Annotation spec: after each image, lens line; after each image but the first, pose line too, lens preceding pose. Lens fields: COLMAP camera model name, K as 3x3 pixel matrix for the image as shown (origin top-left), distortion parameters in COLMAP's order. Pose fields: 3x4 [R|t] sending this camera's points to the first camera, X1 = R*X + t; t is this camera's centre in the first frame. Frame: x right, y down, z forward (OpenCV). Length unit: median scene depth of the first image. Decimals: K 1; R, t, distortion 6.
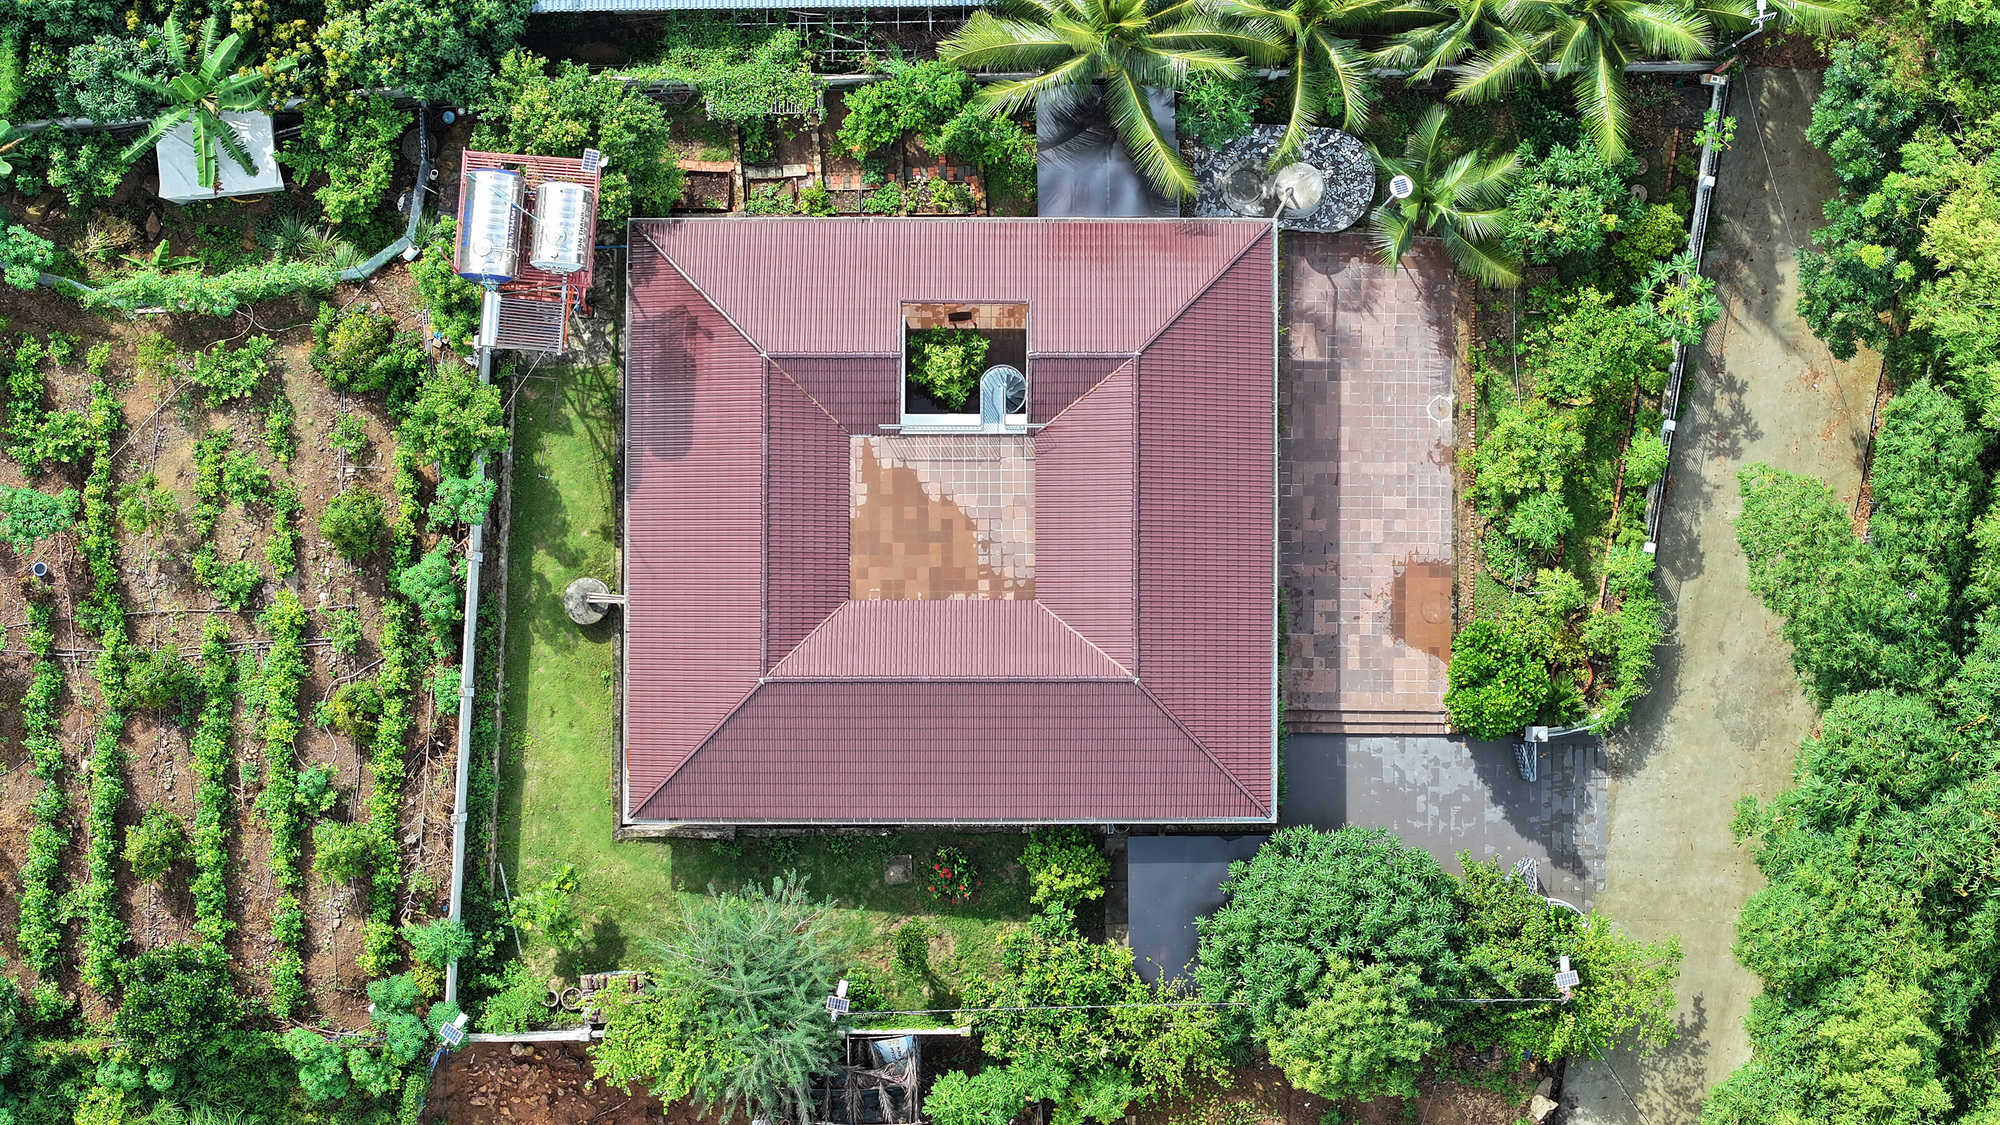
lens RADIAL K [[4179.1, 0, 1000.0], [0, 4179.1, 562.5], [0, 0, 1]] dist [-0.015342, -0.032197]
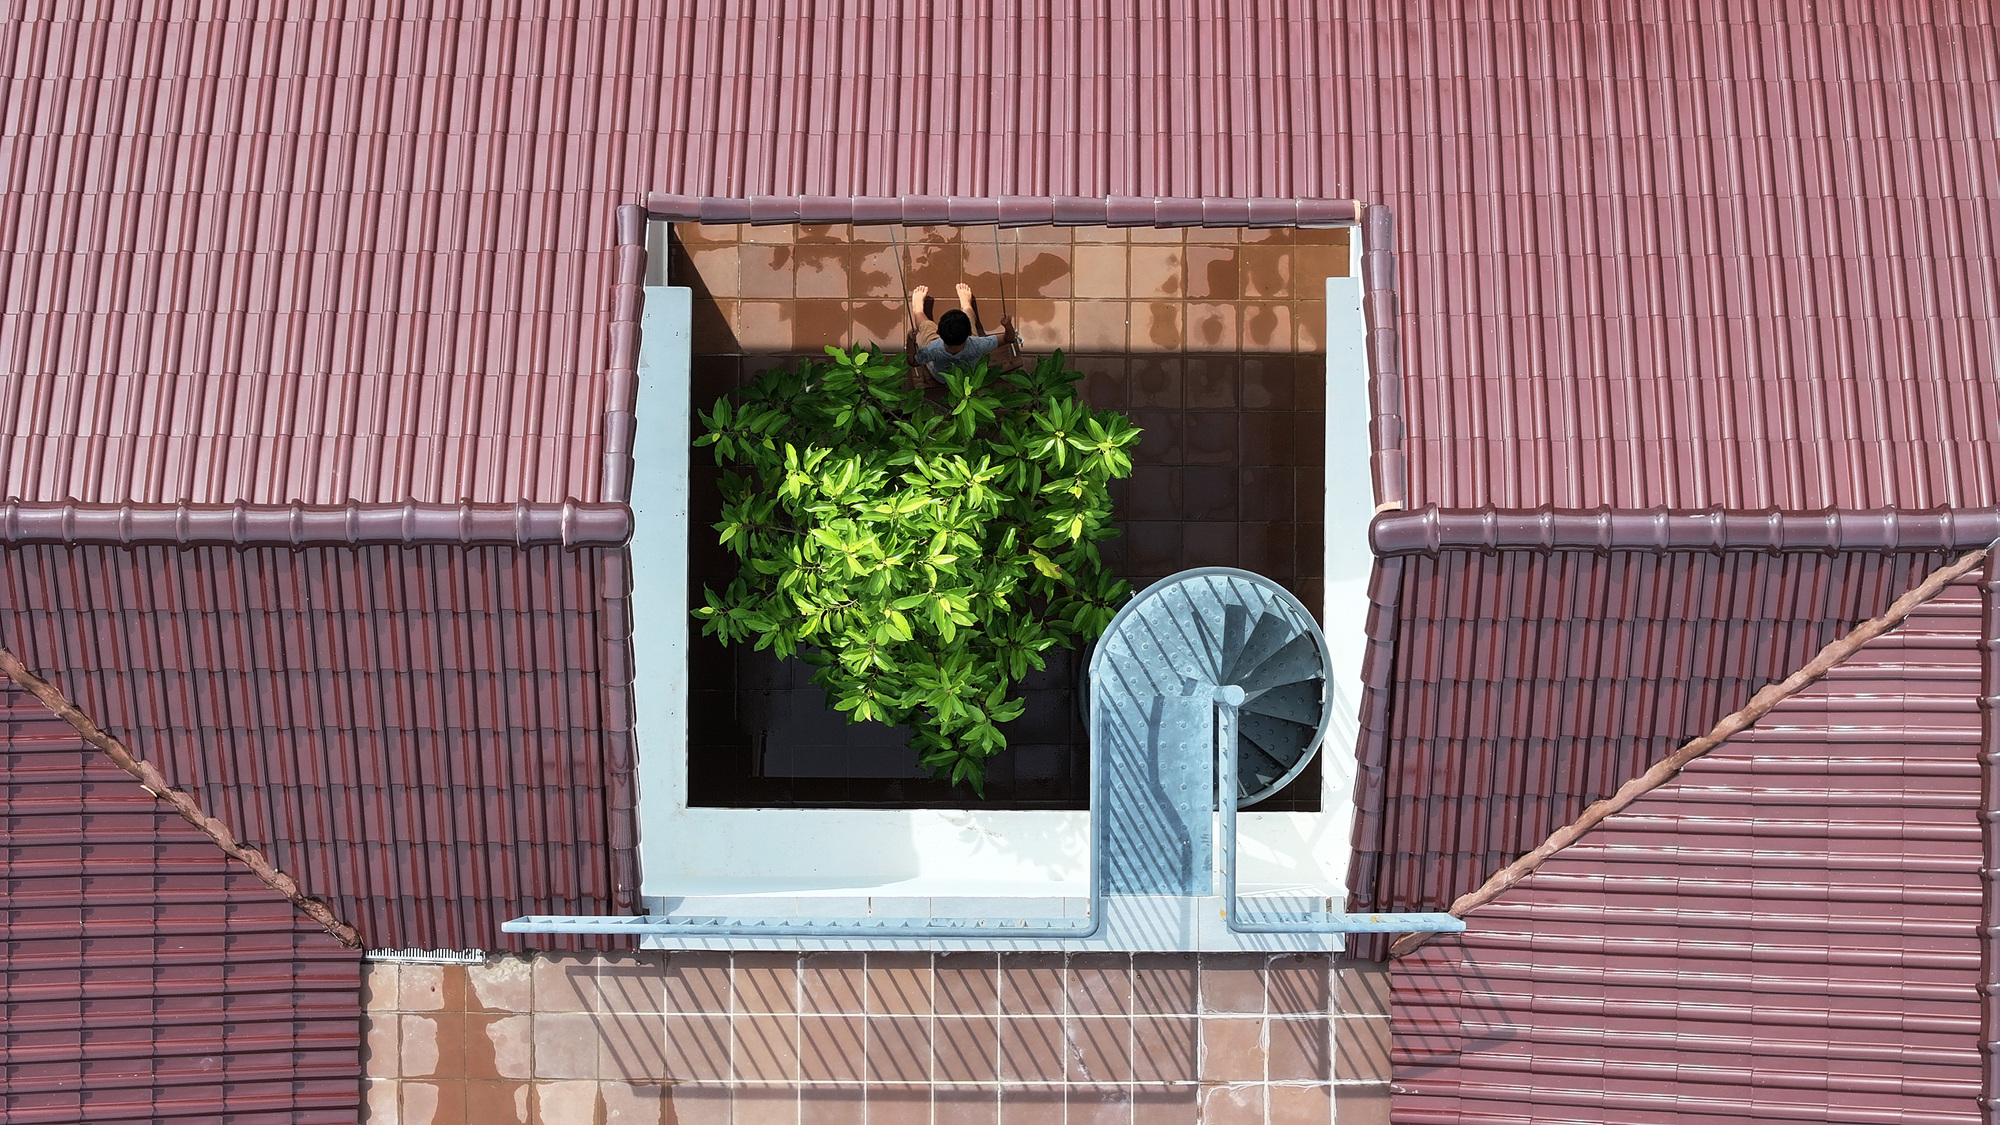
lens RADIAL K [[4179.1, 0, 1000.0], [0, 4179.1, 562.5], [0, 0, 1]] dist [-0.015342, -0.032197]
pose [[0.999941, 0.002122, -0.010690, -0.006500], [-0.002006, 0.999939, 0.010843, -0.049290], [0.010713, -0.010821, 0.999884, 0.817367]]
